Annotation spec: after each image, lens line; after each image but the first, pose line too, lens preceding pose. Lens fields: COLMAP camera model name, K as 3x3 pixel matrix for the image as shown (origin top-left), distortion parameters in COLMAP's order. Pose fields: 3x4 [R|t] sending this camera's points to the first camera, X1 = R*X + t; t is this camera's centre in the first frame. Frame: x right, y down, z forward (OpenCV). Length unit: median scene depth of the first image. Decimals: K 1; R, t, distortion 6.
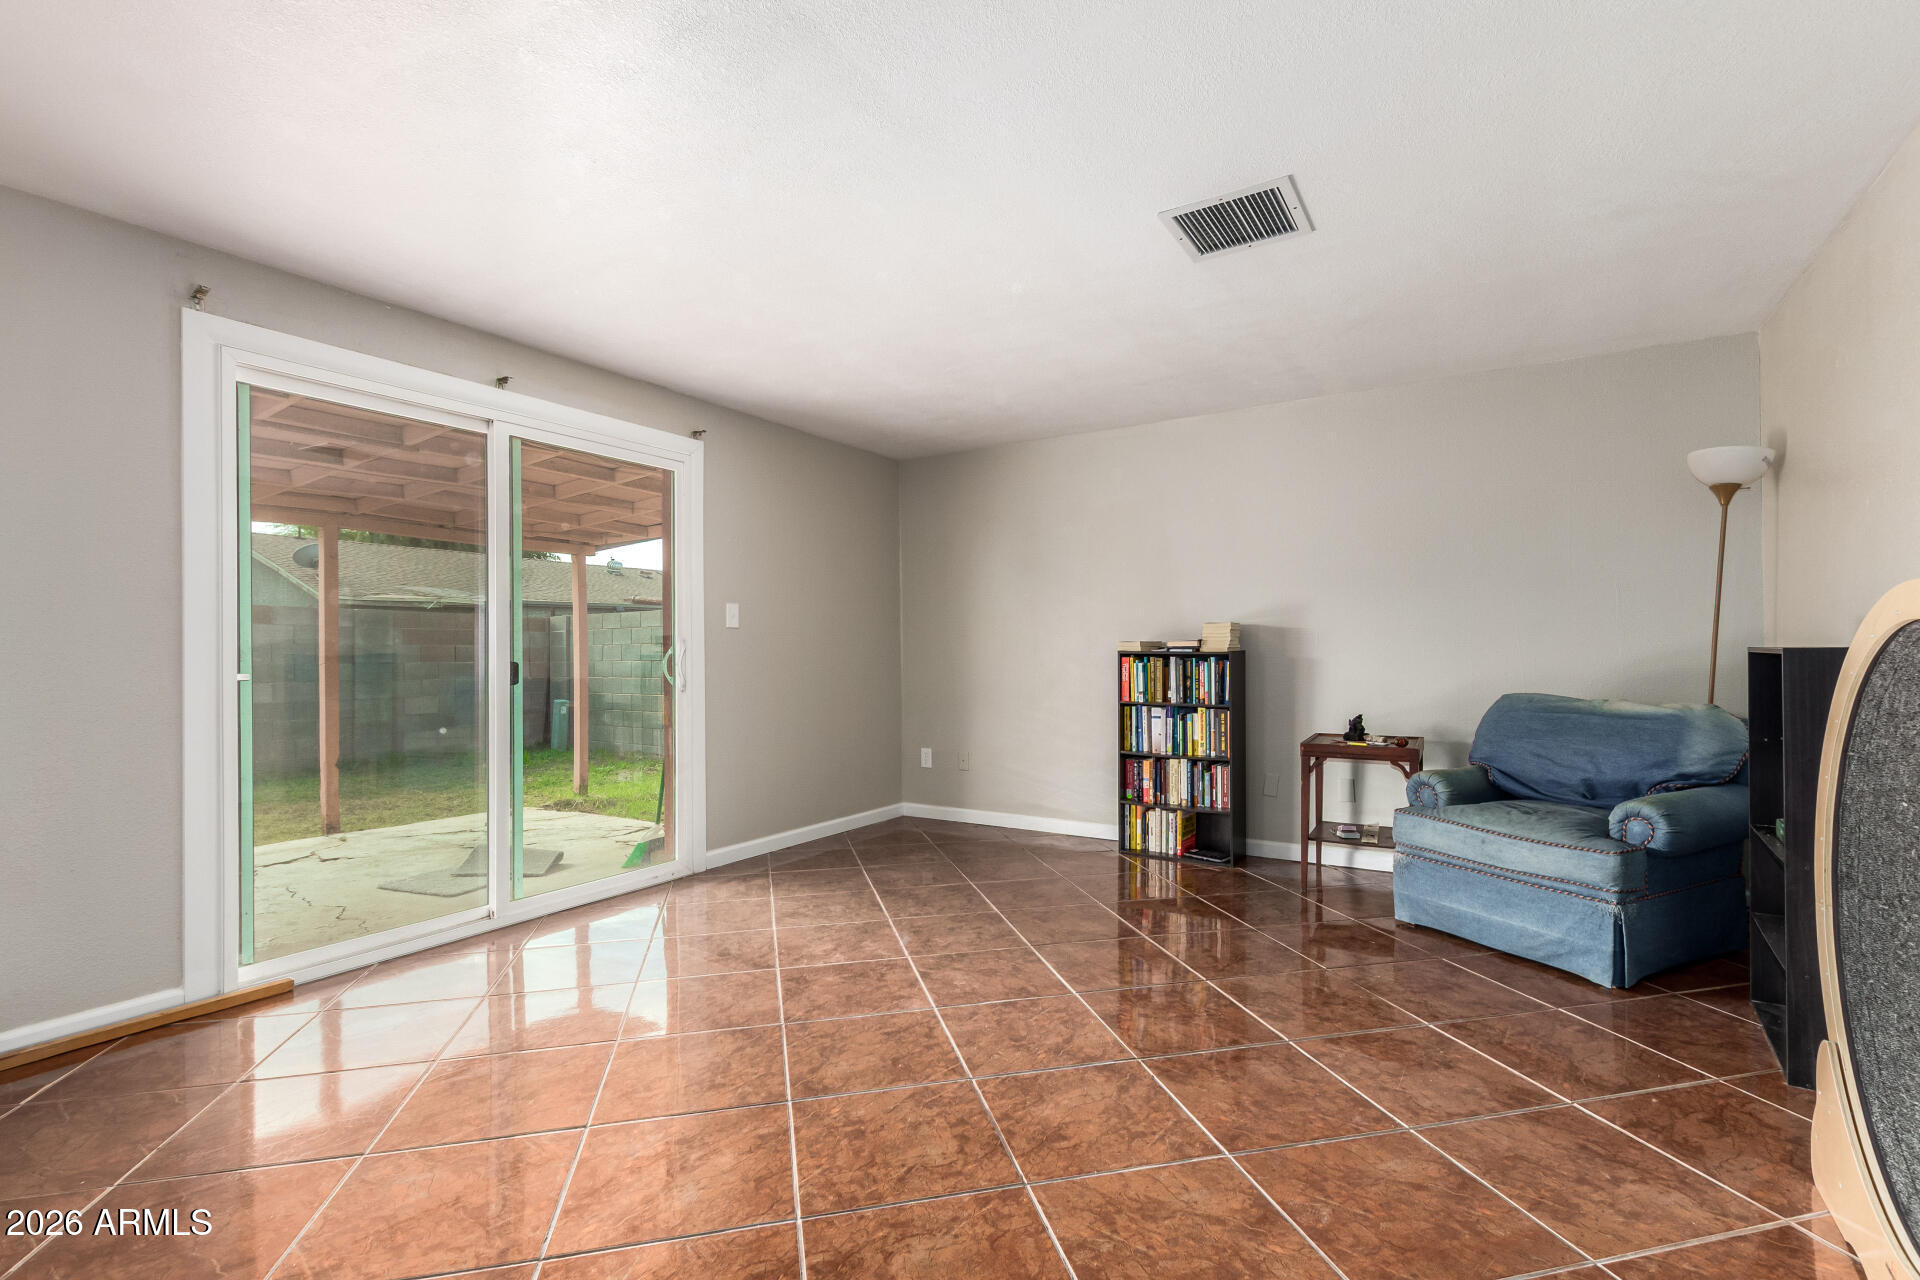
lens RADIAL K [[888.2, 0, 928.6], [0, 888.2, 662.2], [0, 0, 1]] dist [-0.000301, -0.000583]
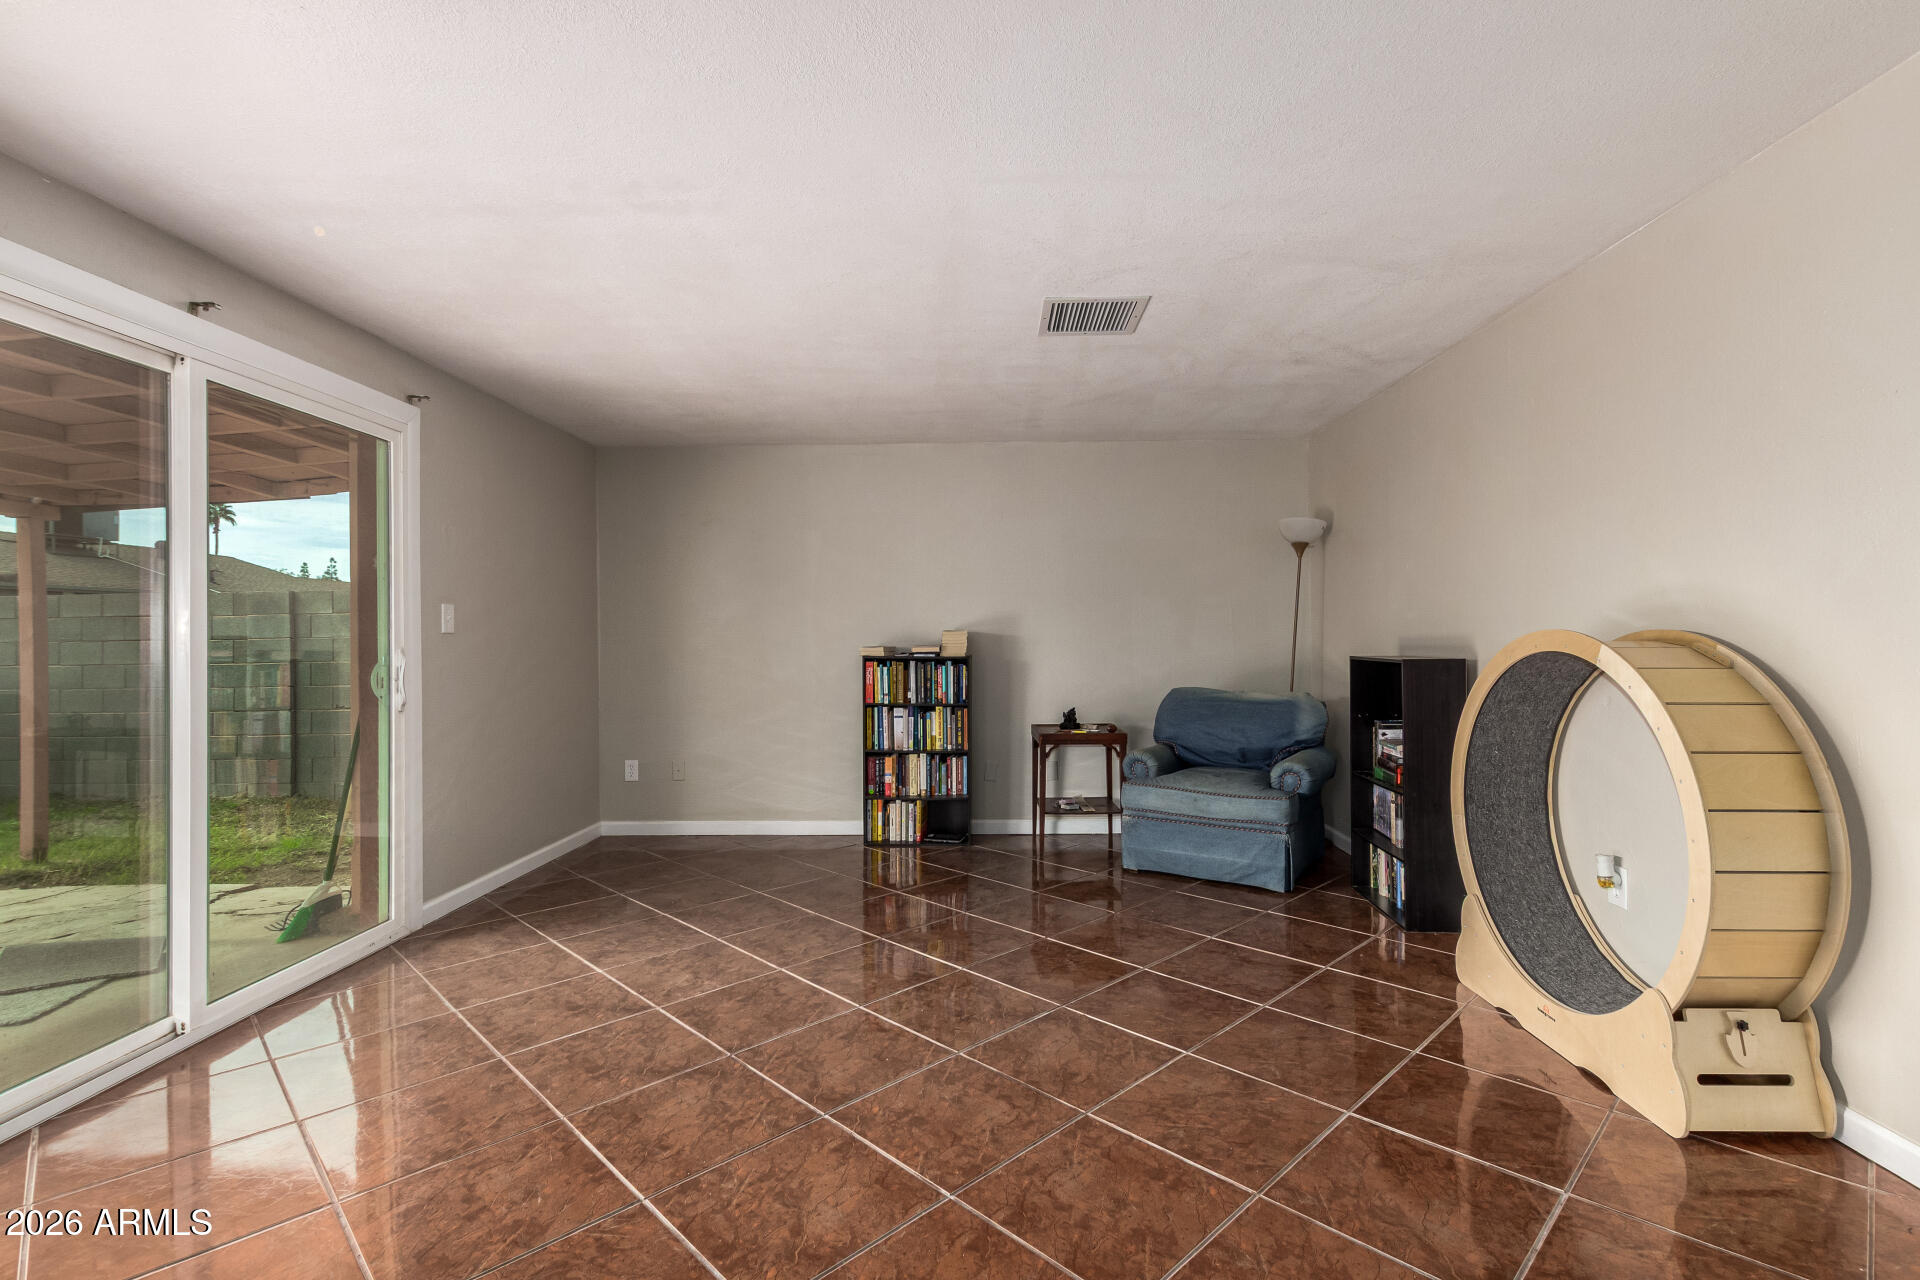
lens RADIAL K [[907.5, 0, 967.9], [0, 907.5, 659.3], [0, 0, 1]] dist [-0.001348, -0.000673]
pose [[0.847038, -0.012150, 0.531394, -0.270433], [0.009267, 0.999924, 0.008091, -0.017206], [-0.531452, -0.001929, 0.847086, 0.014971]]
